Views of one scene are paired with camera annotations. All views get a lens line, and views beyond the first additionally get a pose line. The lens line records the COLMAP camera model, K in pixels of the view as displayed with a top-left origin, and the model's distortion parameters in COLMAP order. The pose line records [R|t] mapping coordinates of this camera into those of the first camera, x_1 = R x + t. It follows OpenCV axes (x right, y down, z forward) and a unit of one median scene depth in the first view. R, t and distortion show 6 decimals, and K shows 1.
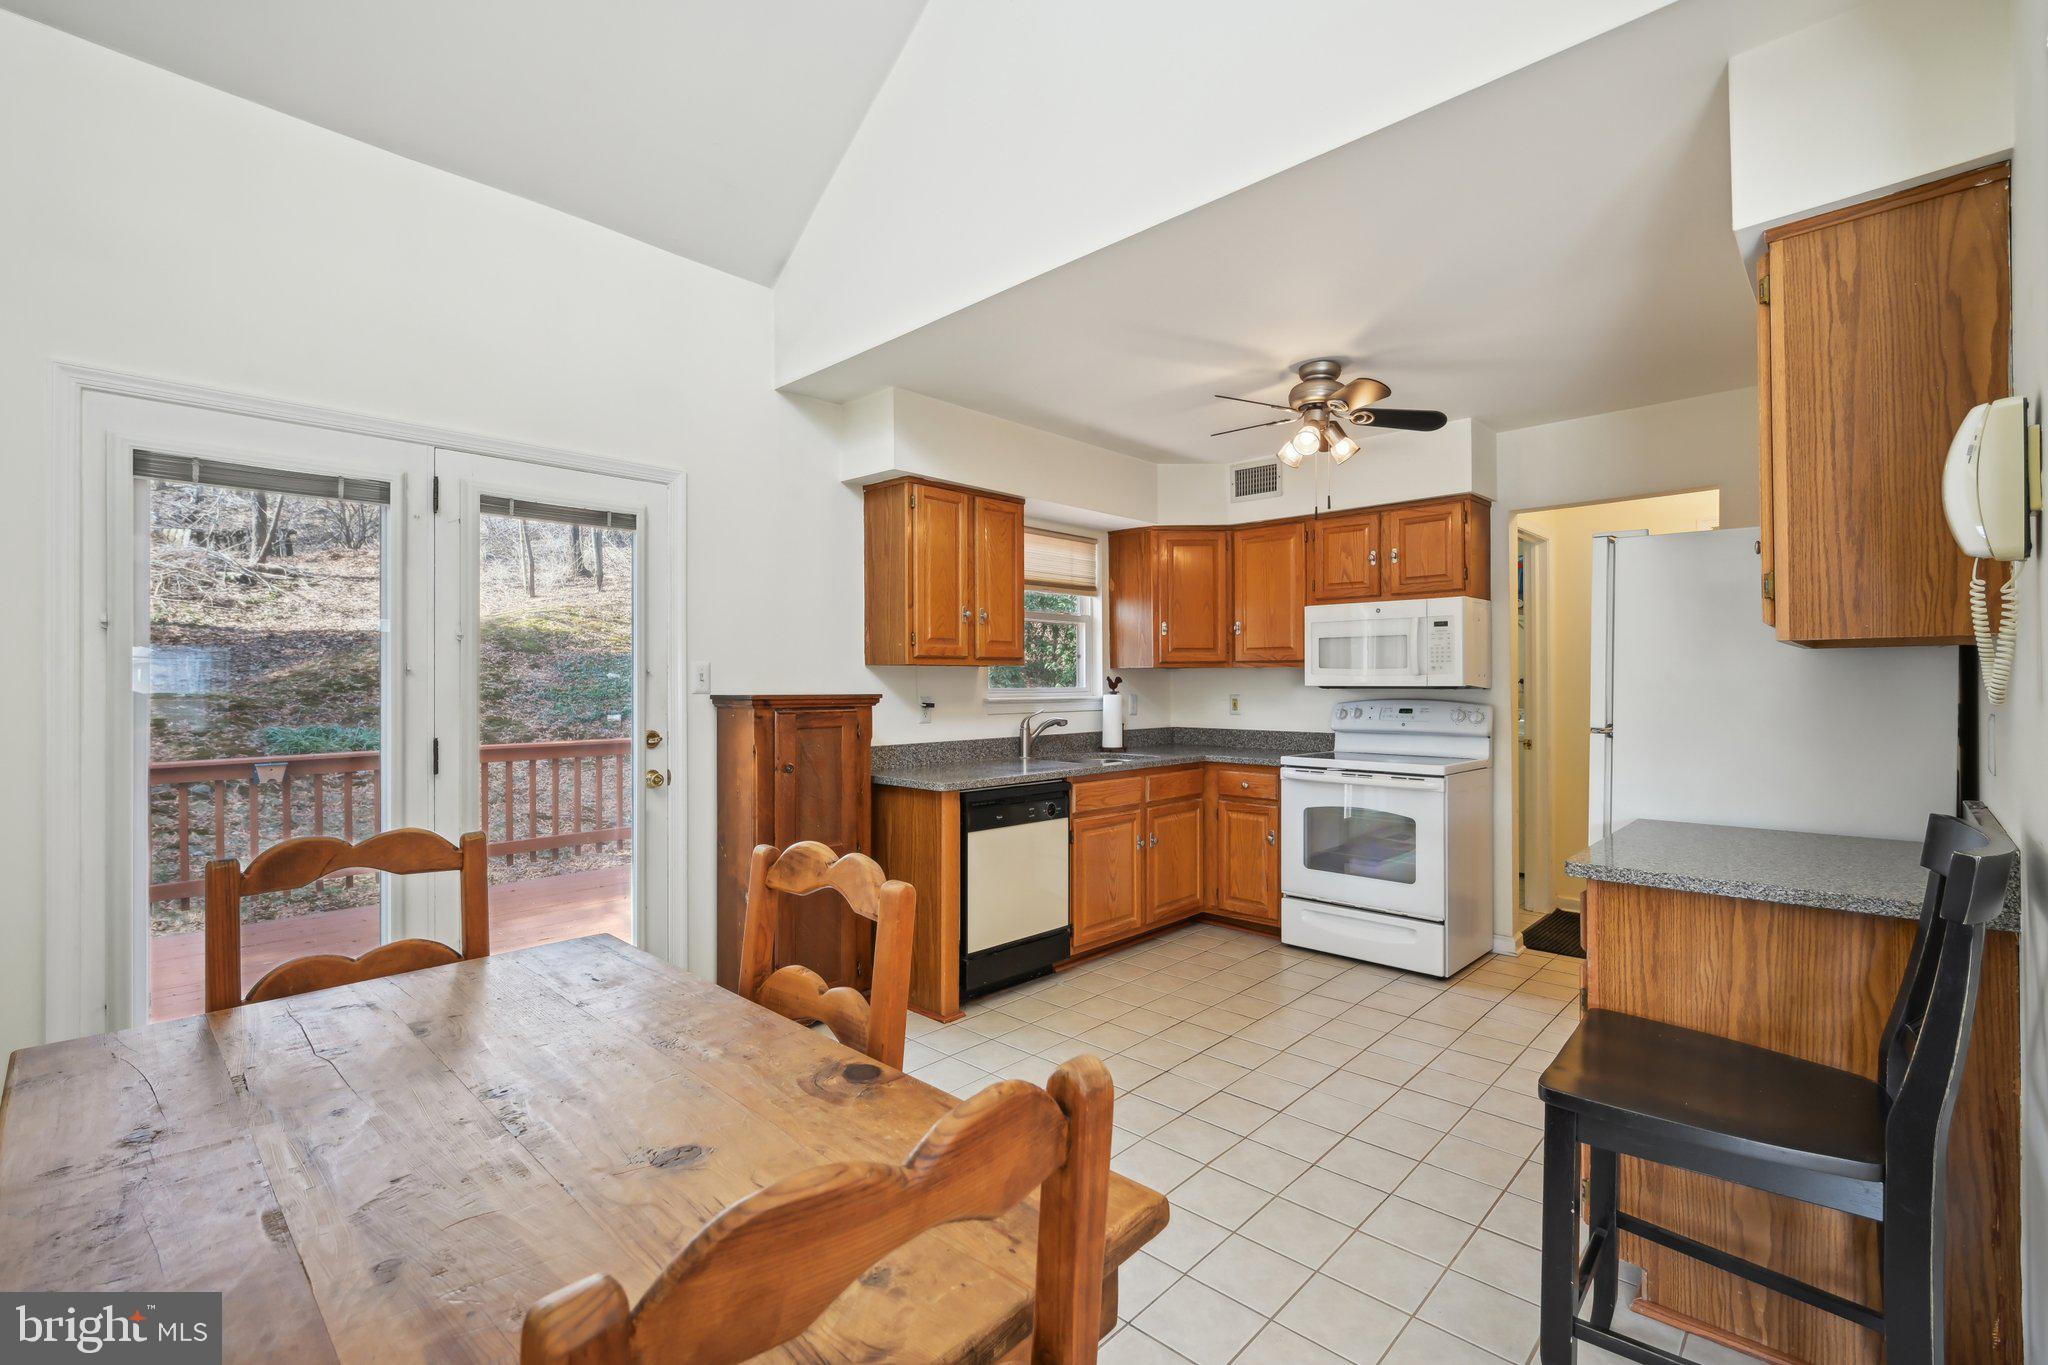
lens RADIAL K [[912.2, 0, 1013.8], [0, 912.2, 680.0], [0, 0, 1]] dist [-0.001666, 0.000278]
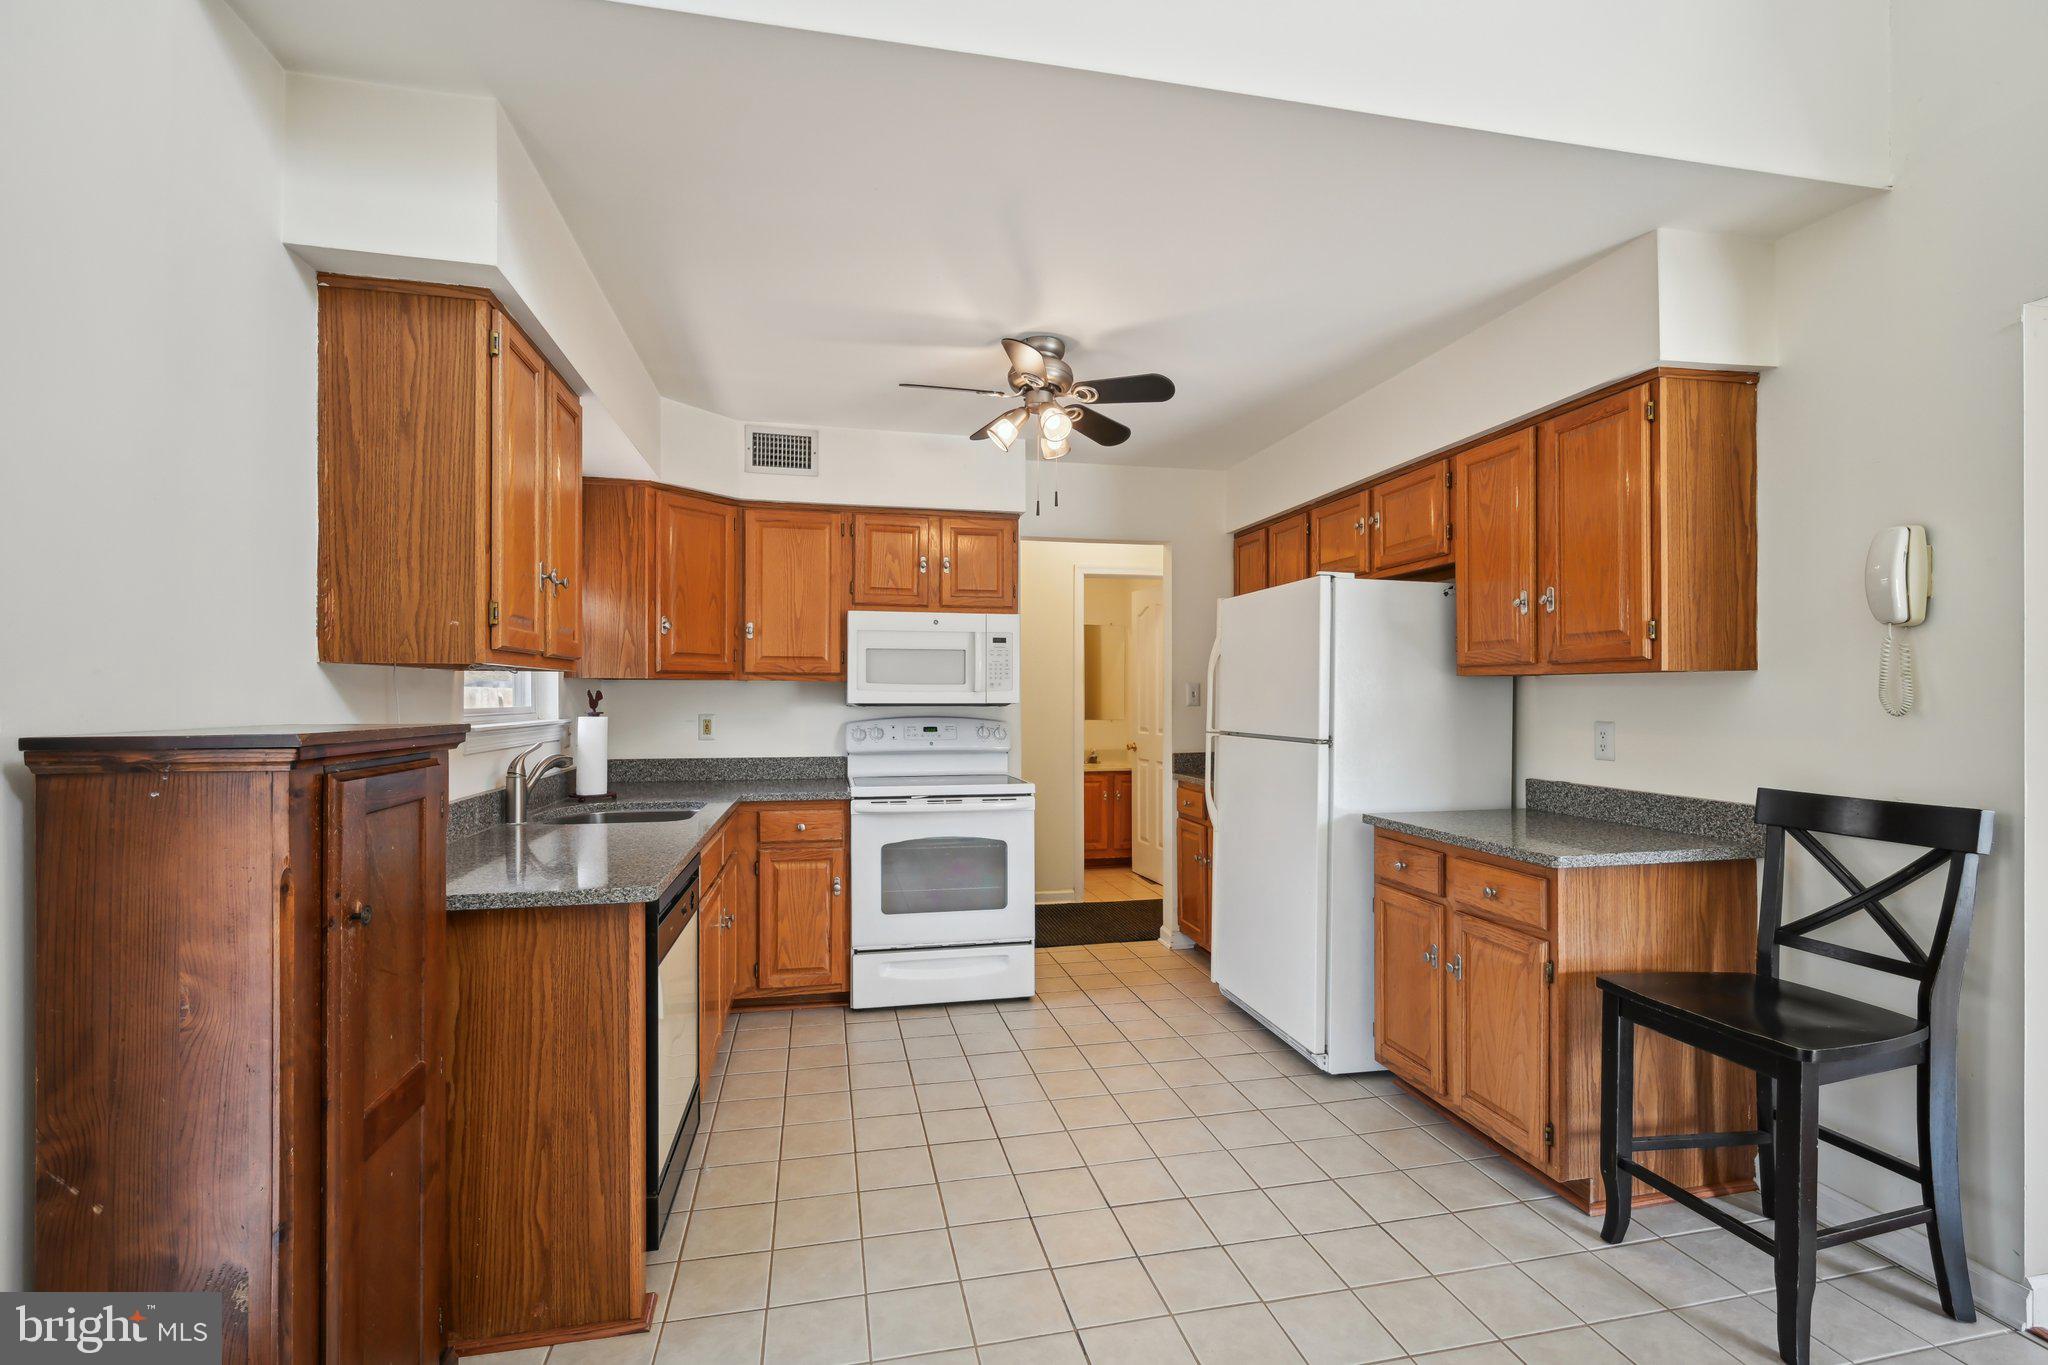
lens RADIAL K [[912.2, 0, 1025.3], [0, 912.2, 696.5], [0, 0, 1]] dist [-0.001666, 0.000278]
pose [[0.551752, 0.003467, 0.834001, -0.320496], [-0.004287, 0.999990, -0.001321, 0.000660], [-0.833997, -0.002847, 0.551761, 0.405809]]
